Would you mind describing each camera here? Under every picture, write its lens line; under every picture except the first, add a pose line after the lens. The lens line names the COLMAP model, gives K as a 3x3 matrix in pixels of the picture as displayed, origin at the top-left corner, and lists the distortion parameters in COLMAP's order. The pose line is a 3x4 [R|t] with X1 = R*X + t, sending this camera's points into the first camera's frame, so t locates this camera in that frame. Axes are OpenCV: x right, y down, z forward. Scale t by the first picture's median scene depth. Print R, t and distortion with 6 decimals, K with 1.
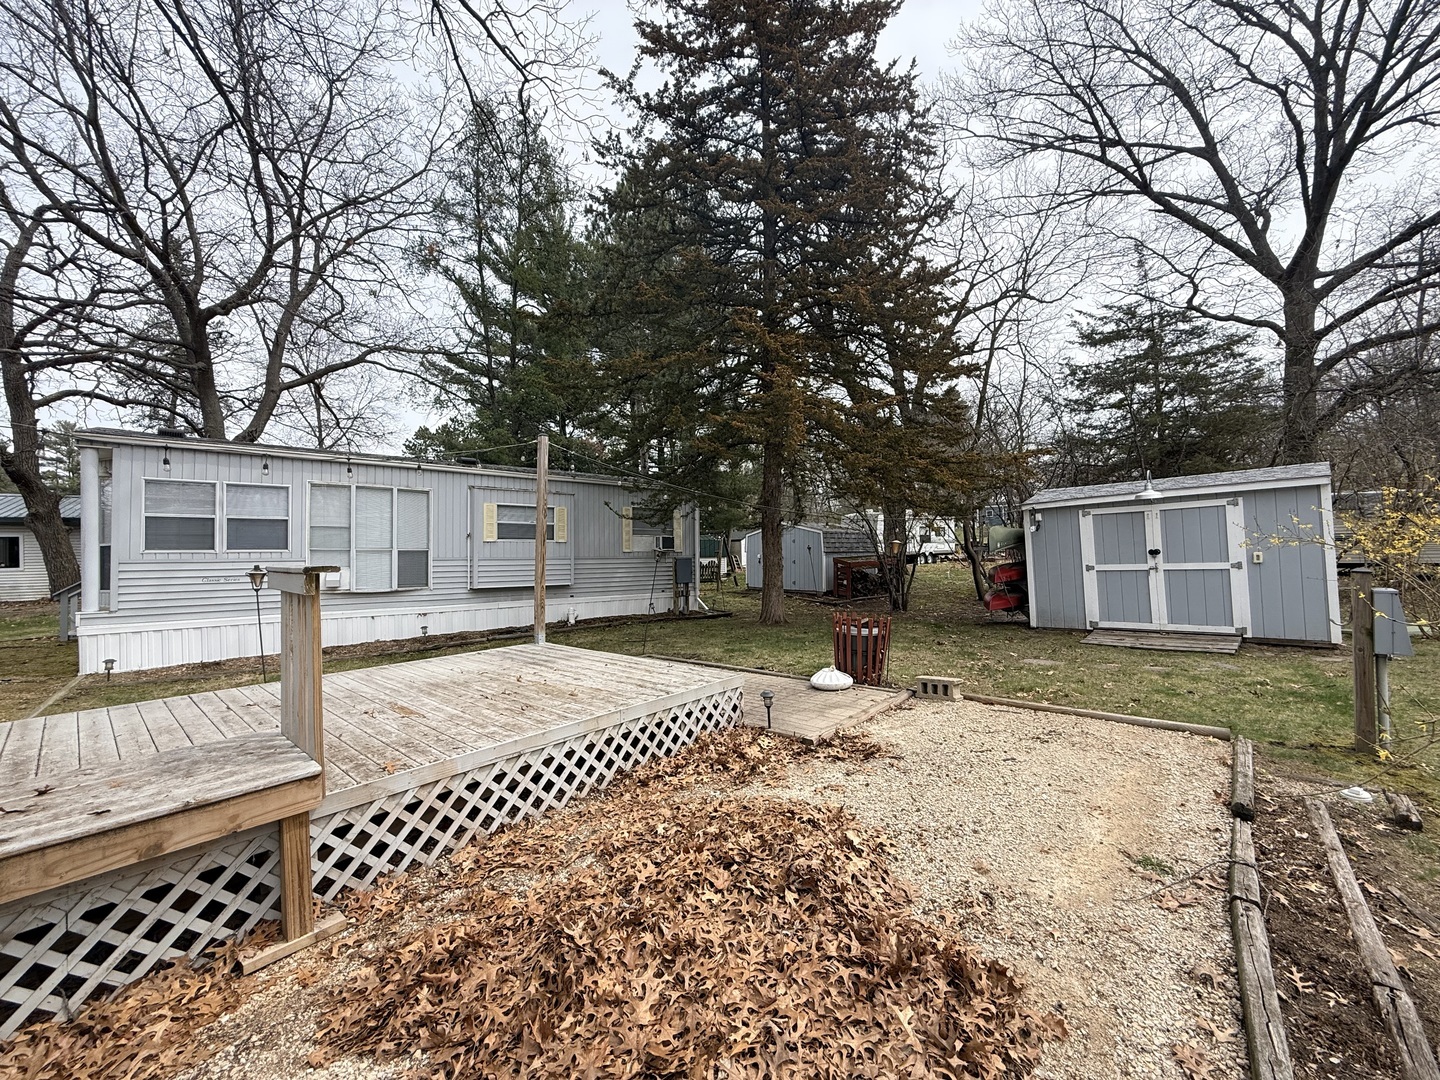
lens RADIAL K [[572.3, 0, 719.1], [0, 572.3, 542.7], [0, 0, 1]] dist [-0.001393, 0.000085]
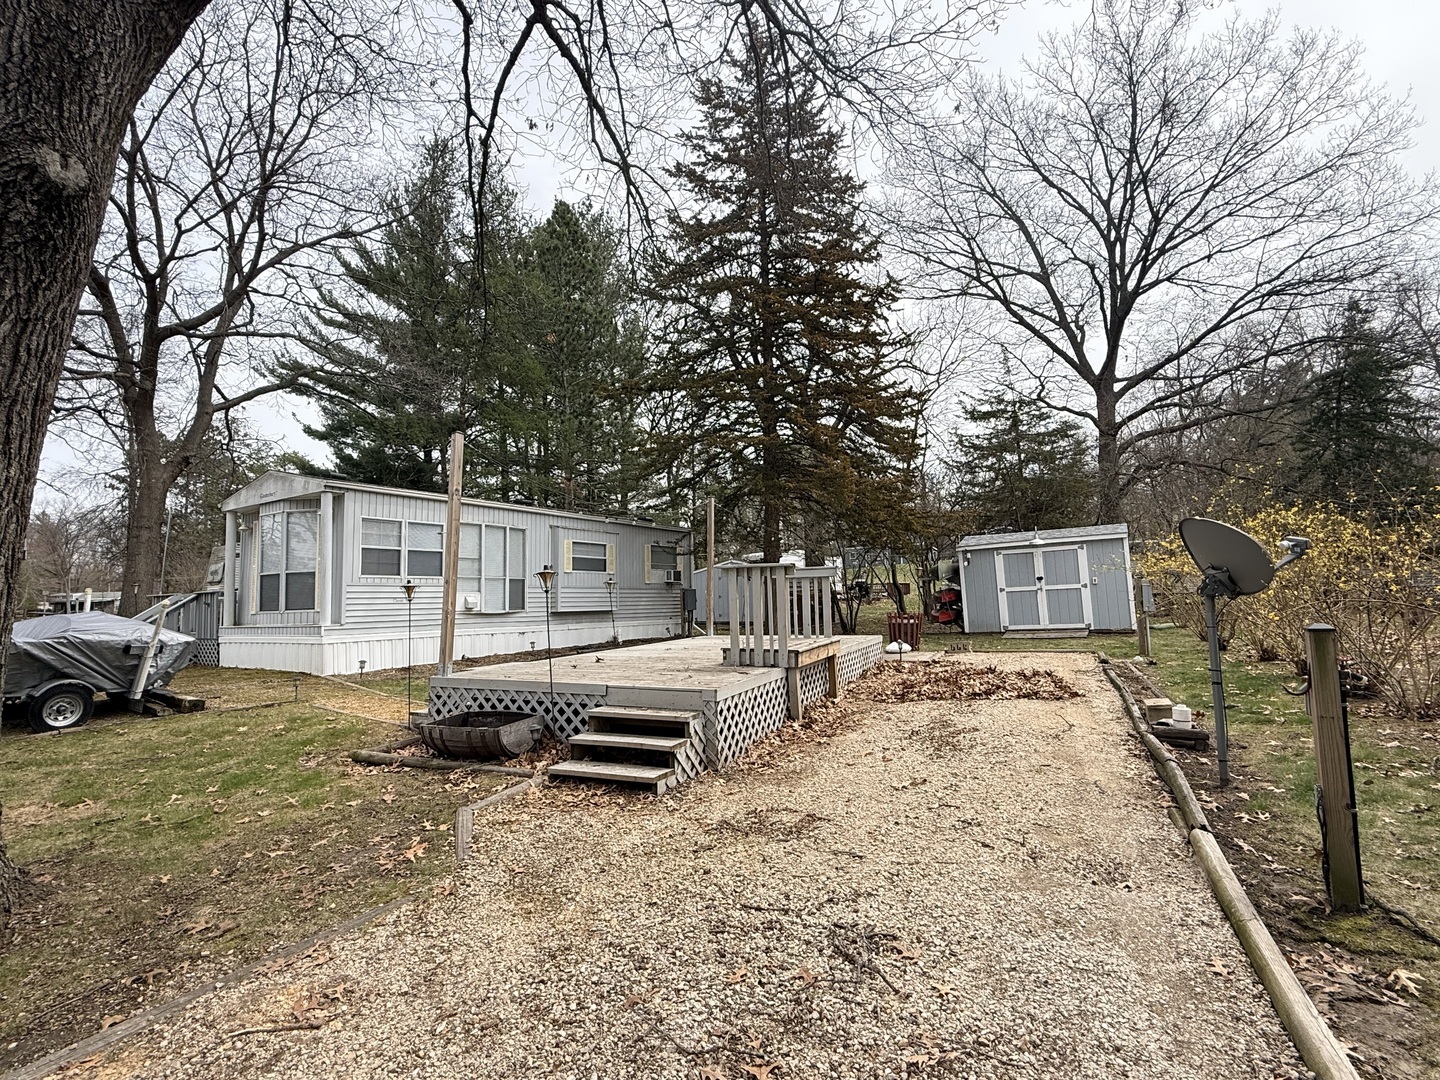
lens RADIAL K [[705.3, 0, 720.0], [0, 705.3, 540.0], [0, 0, 1]] dist [-0.001883, -0.000058]
pose [[0.959581, 0.015324, 0.281015, -0.482247], [0.005129, 0.997398, -0.071904, 0.035818], [-0.281386, 0.070439, 0.957006, -0.469423]]
